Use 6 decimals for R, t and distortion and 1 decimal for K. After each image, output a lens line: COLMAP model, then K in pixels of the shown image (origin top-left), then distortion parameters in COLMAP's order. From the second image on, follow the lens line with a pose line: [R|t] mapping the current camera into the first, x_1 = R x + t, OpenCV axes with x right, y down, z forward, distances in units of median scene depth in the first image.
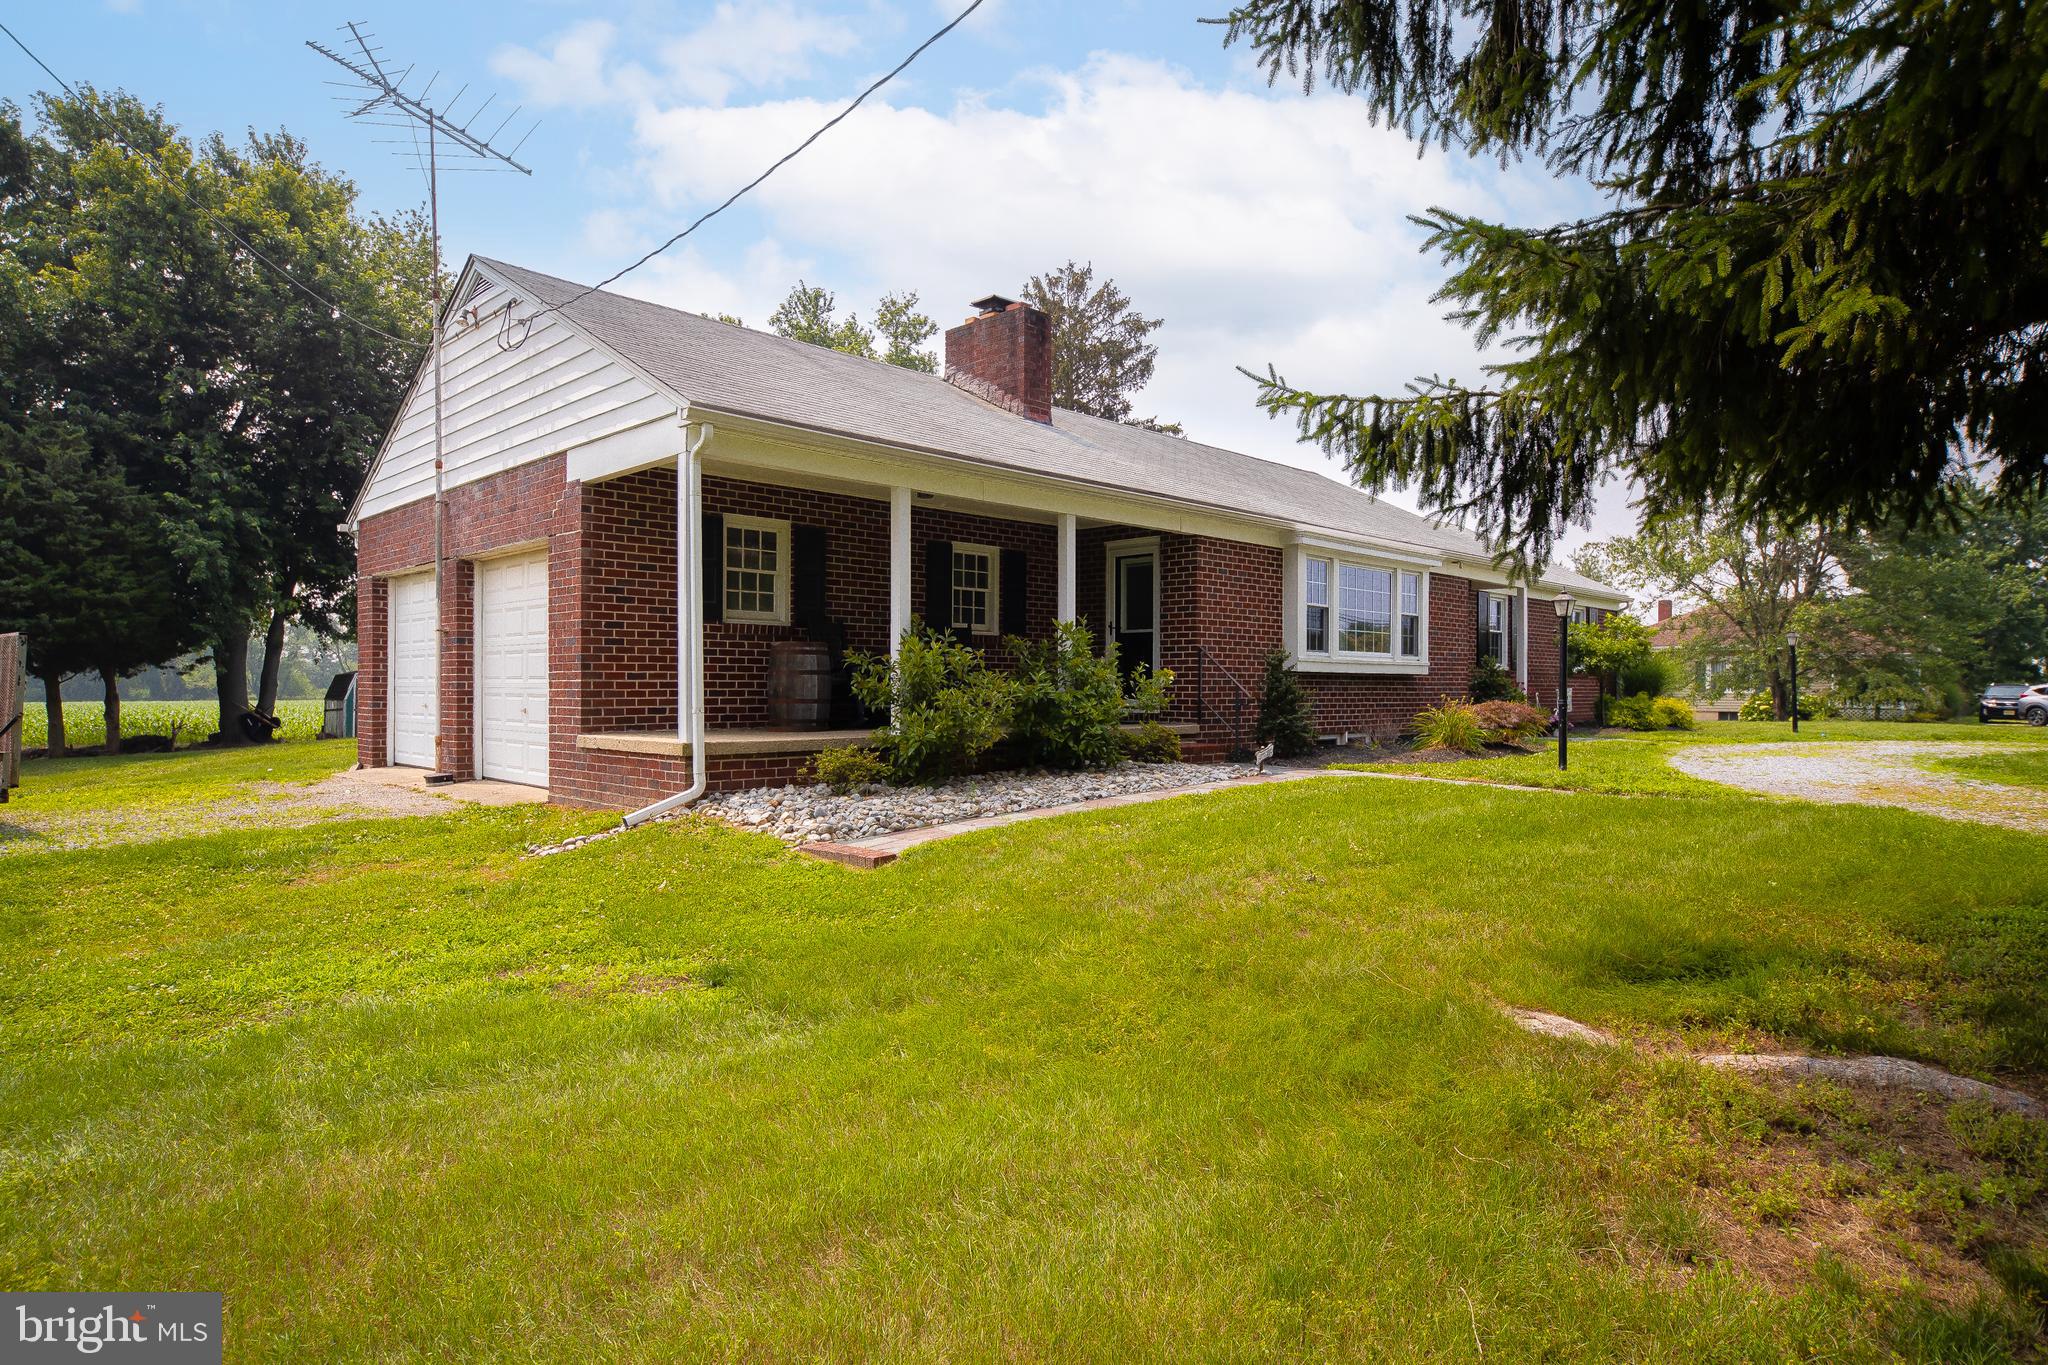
lens RADIAL K [[1134.4, 0, 1032.5], [0, 1134.4, 684.9], [0, 0, 1]] dist [0.010604, -0.000063]
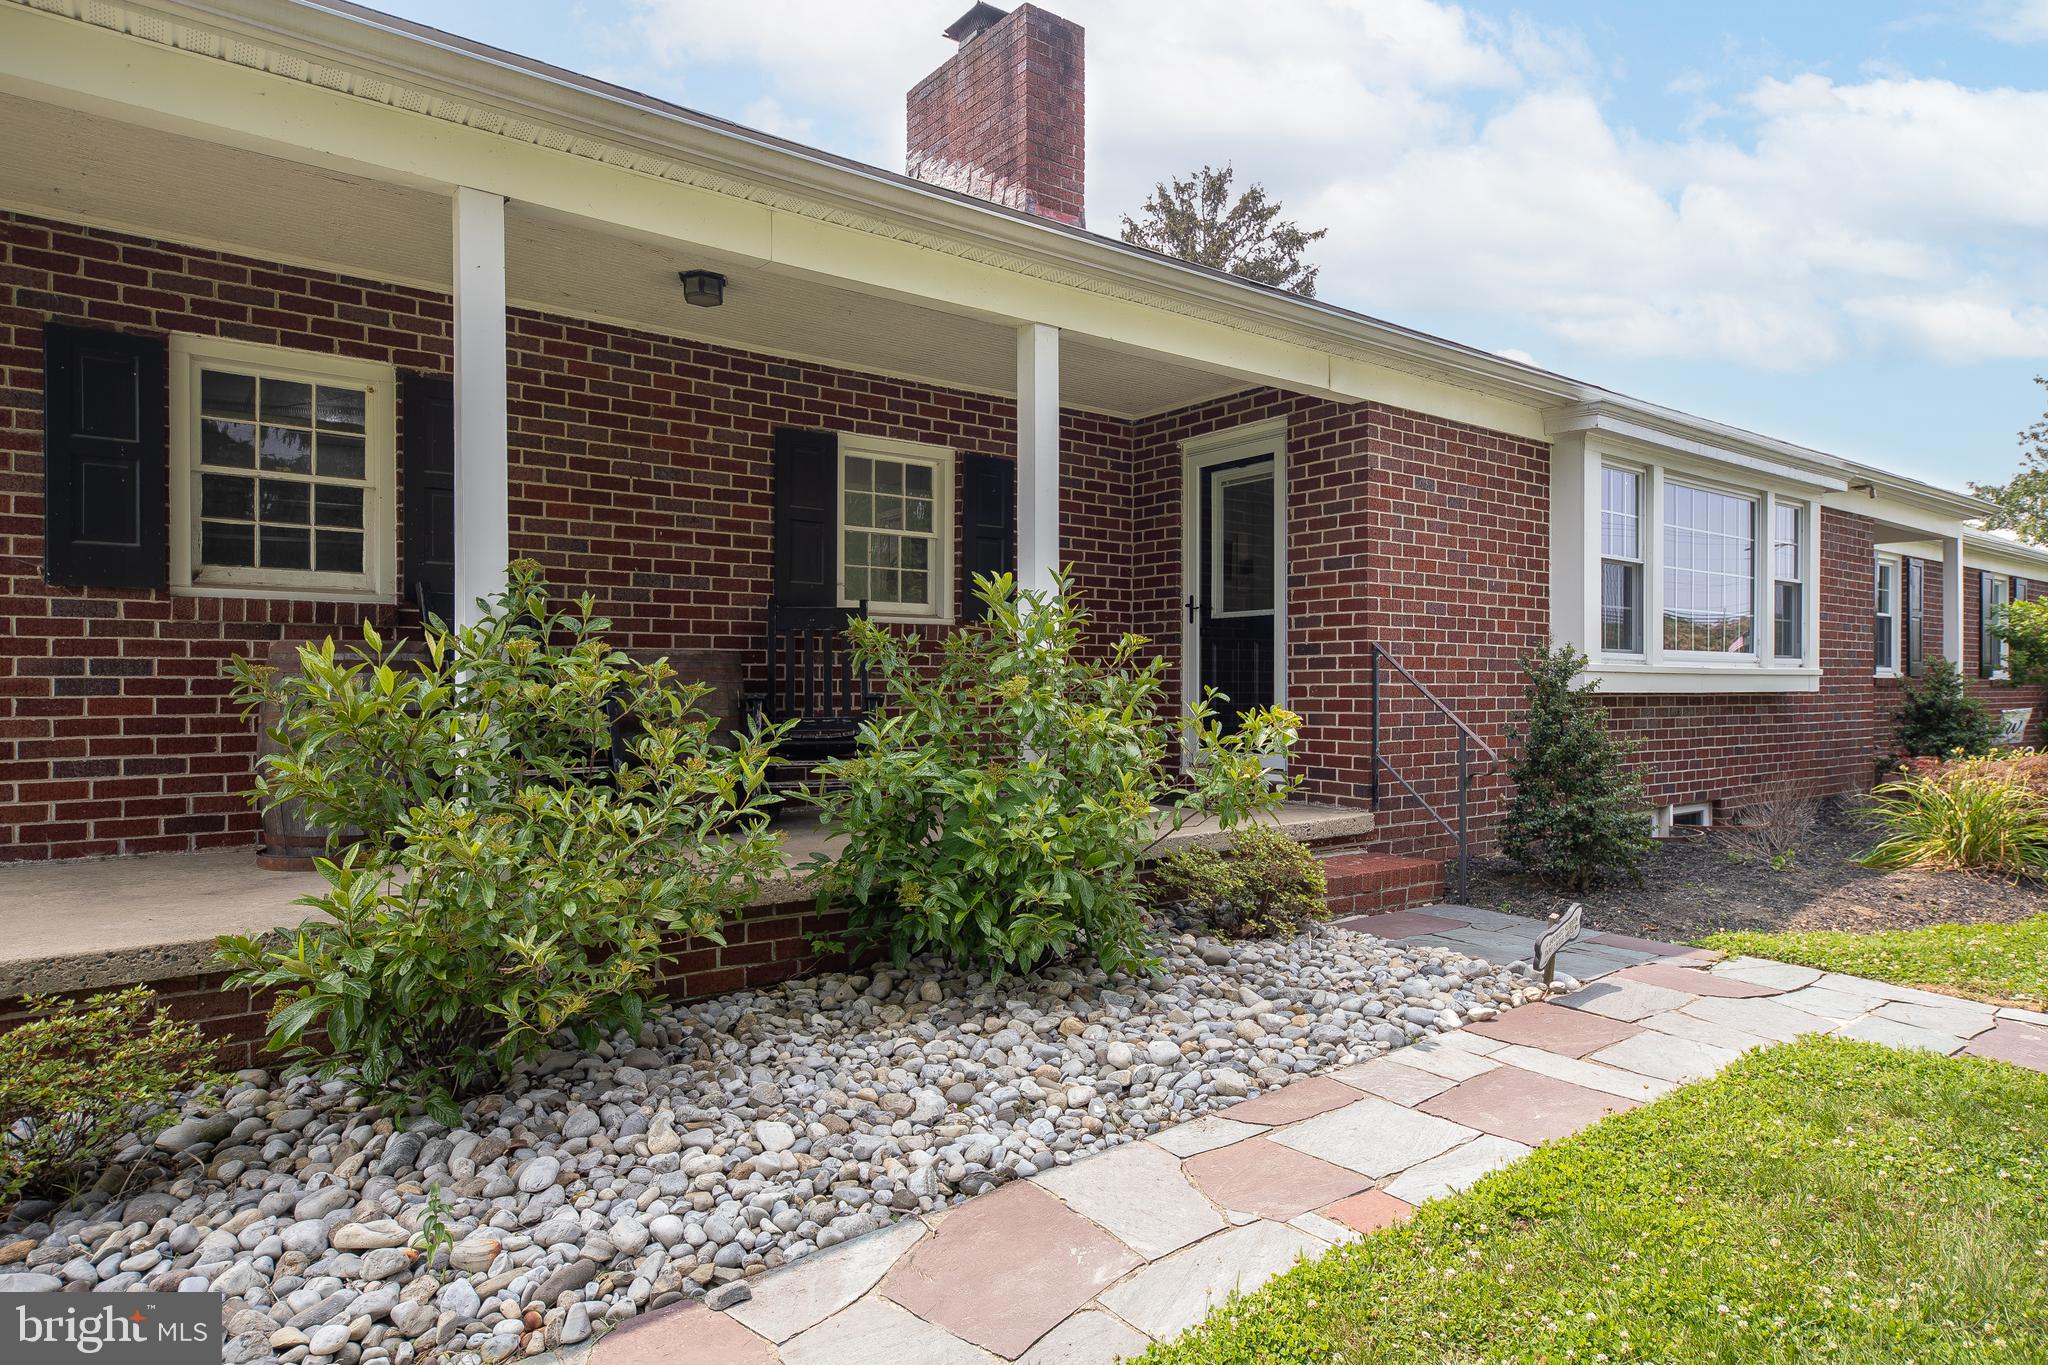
lens RADIAL K [[1146.7, 0, 987.8], [0, 1146.7, 680.0], [0, 0, 1]] dist [0.010423, 0.001890]
pose [[0.983725, -0.003049, -0.179654, 0.072383], [0.002199, 0.999985, -0.004927, -0.015984], [0.179666, 0.004452, 0.983718, 0.483214]]
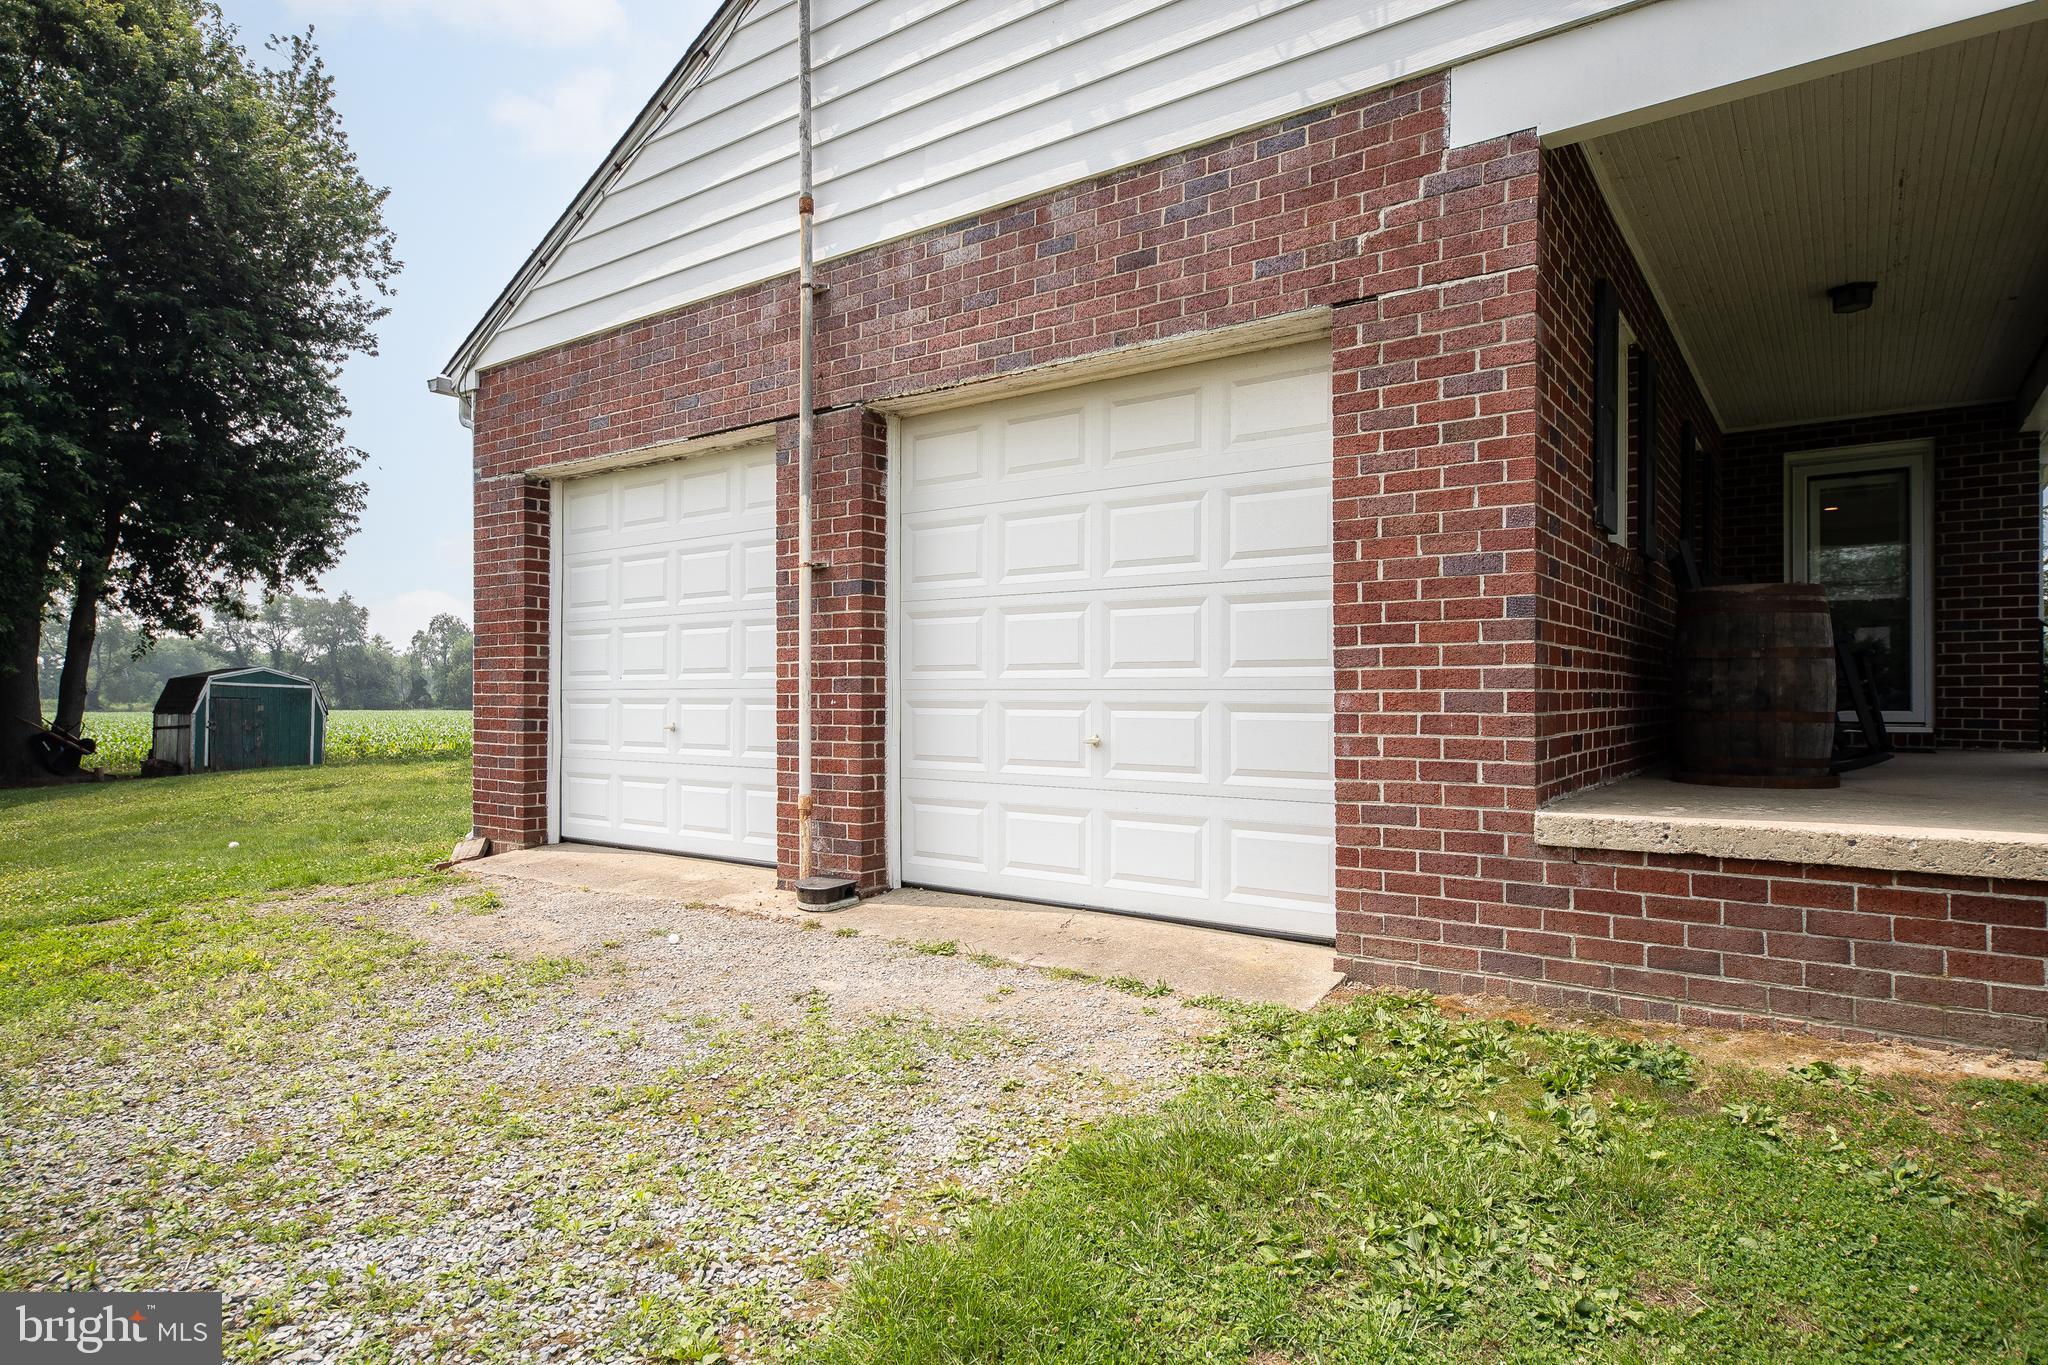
lens RADIAL K [[1146.7, 0, 987.8], [0, 1146.7, 680.0], [0, 0, 1]] dist [0.010423, 0.001890]
pose [[0.990172, 0.001092, 0.139852, -0.437175], [0.000629, 0.999925, -0.012259, 0.003520], [-0.139855, 0.012227, 0.990096, 0.451656]]
